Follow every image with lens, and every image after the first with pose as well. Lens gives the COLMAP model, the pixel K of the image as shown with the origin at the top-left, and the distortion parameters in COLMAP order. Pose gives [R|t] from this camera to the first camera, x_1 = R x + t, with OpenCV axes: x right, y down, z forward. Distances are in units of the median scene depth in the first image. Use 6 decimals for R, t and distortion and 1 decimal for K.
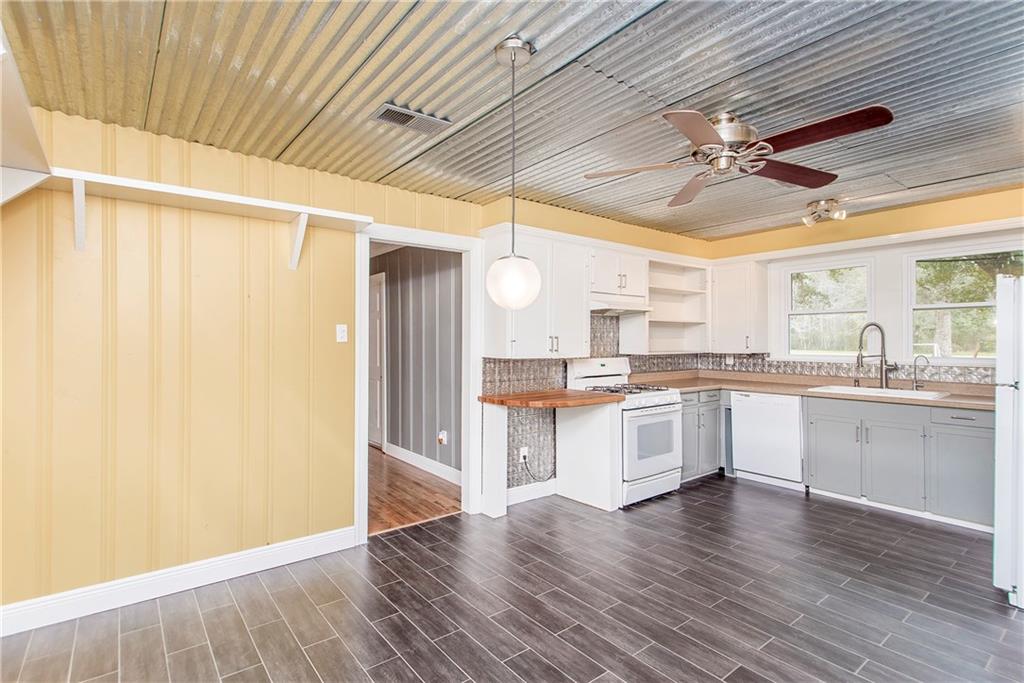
lens RADIAL K [[487.3, 0, 498.0], [0, 487.3, 336.5], [0, 0, 1]] dist [0.014958, -0.000058]
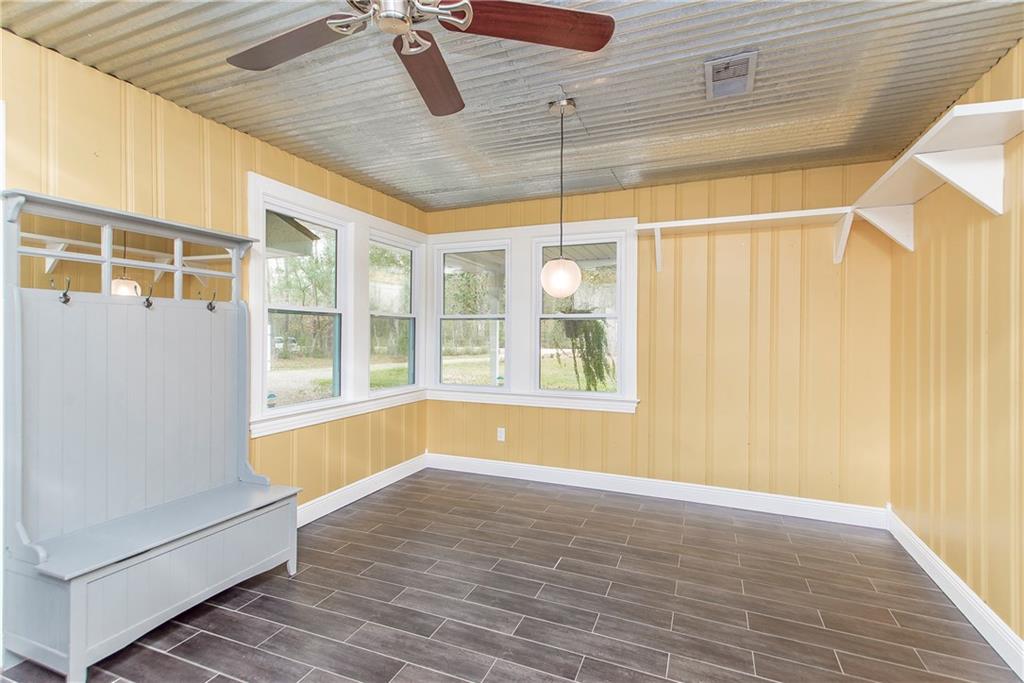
lens RADIAL K [[487.3, 0, 500.8], [0, 487.3, 340.6], [0, 0, 1]] dist [0.014958, -0.000058]
pose [[-0.868450, 0.003111, -0.495767, 0.353831], [-0.002370, 0.999943, 0.010425, 0.022826], [0.495771, 0.010229, -0.868393, 0.880434]]
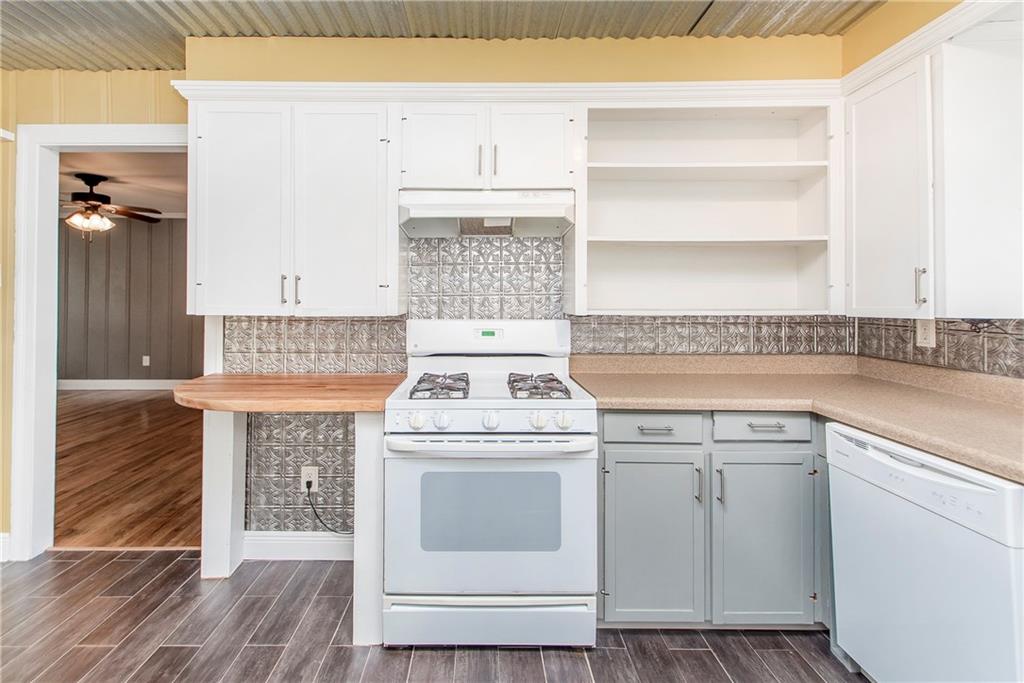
lens RADIAL K [[487.3, 0, 484.4], [0, 487.3, 291.9], [0, 0, 1]] dist [0.014958, -0.000058]
pose [[0.794191, -0.010231, -0.607582, 0.567078], [0.002860, 0.999910, -0.013099, 0.023277], [0.607661, 0.008666, 0.794149, 0.638244]]
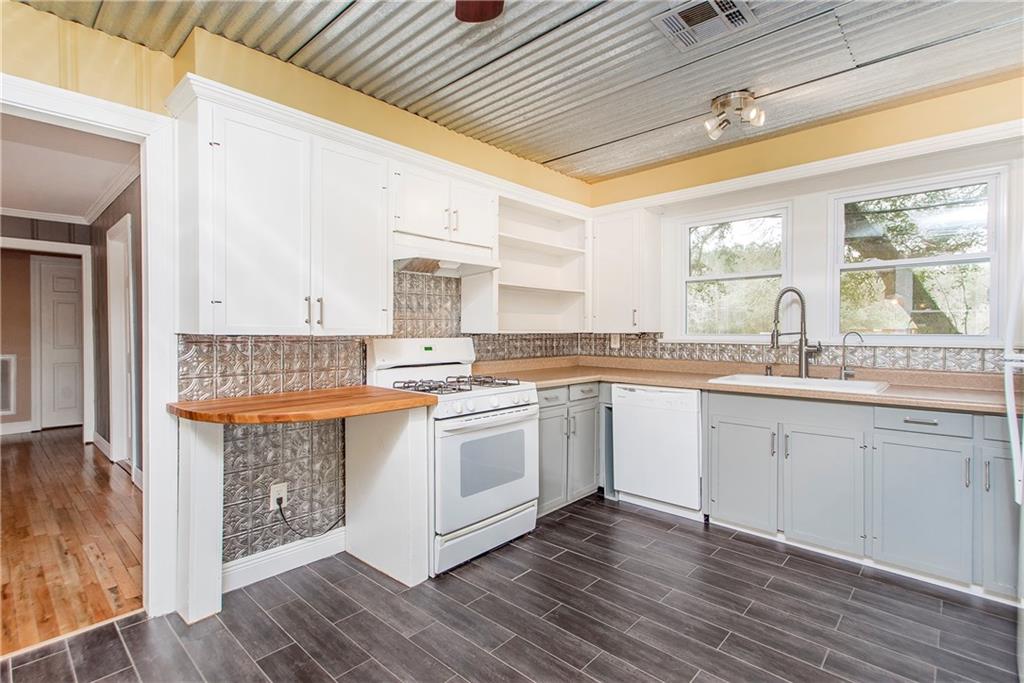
lens RADIAL K [[487.3, 0, 494.9], [0, 487.3, 332.9], [0, 0, 1]] dist [0.014958, -0.000058]
pose [[0.987688, 0.000576, 0.156433, 0.216640], [-0.002588, 0.999916, 0.012662, 0.030961], [-0.156413, -0.012911, 0.987607, 0.352581]]
